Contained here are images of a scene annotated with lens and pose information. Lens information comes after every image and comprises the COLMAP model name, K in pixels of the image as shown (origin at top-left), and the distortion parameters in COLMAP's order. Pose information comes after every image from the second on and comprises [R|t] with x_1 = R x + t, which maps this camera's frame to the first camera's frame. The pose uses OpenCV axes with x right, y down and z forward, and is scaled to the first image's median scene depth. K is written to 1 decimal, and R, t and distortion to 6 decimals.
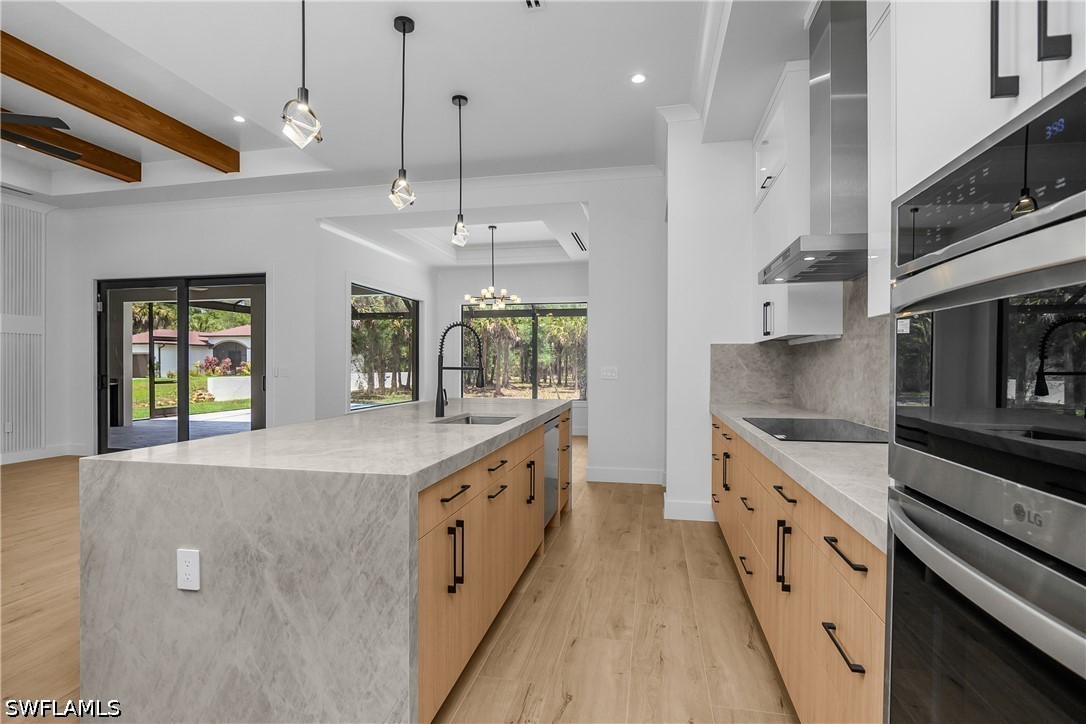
lens RADIAL K [[551.8, 0, 542.1], [0, 551.8, 371.7], [0, 0, 1]] dist [-0.025924, -0.000417]
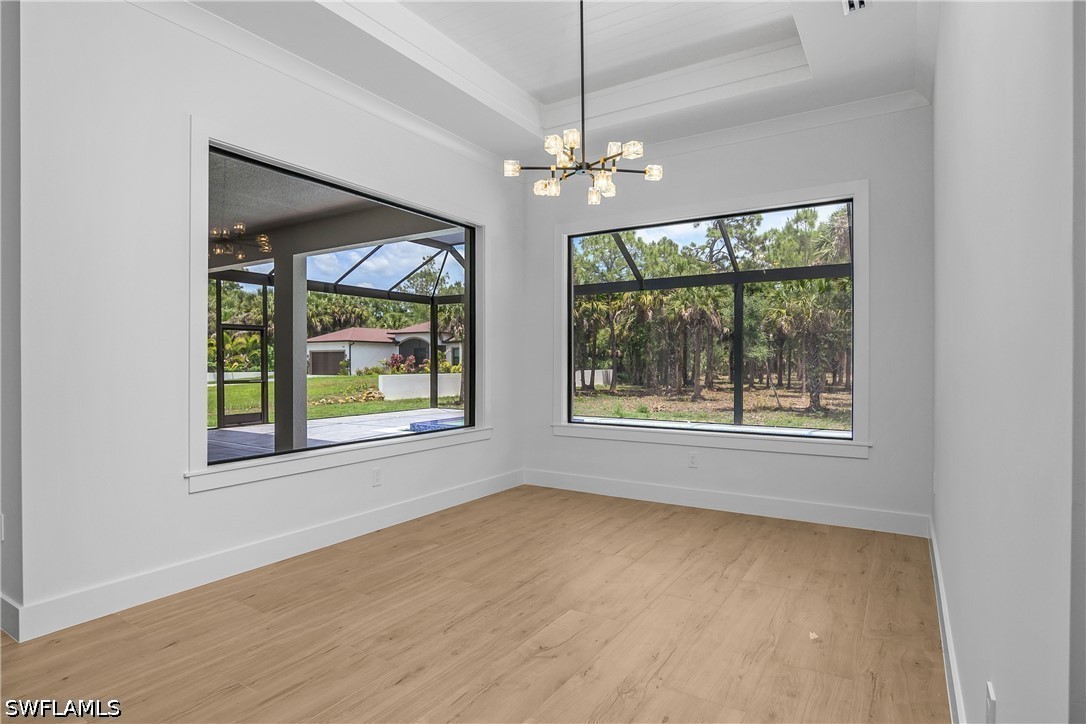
lens RADIAL K [[580.6, 0, 534.4], [0, 580.6, 368.0], [0, 0, 1]] dist [-0.011507, 0.000230]
pose [[0.932476, 0.000212, -0.361232, 0.003611], [-0.001181, 0.999996, -0.002463, 0.000200], [0.361230, 0.002723, 0.932473, 0.114694]]
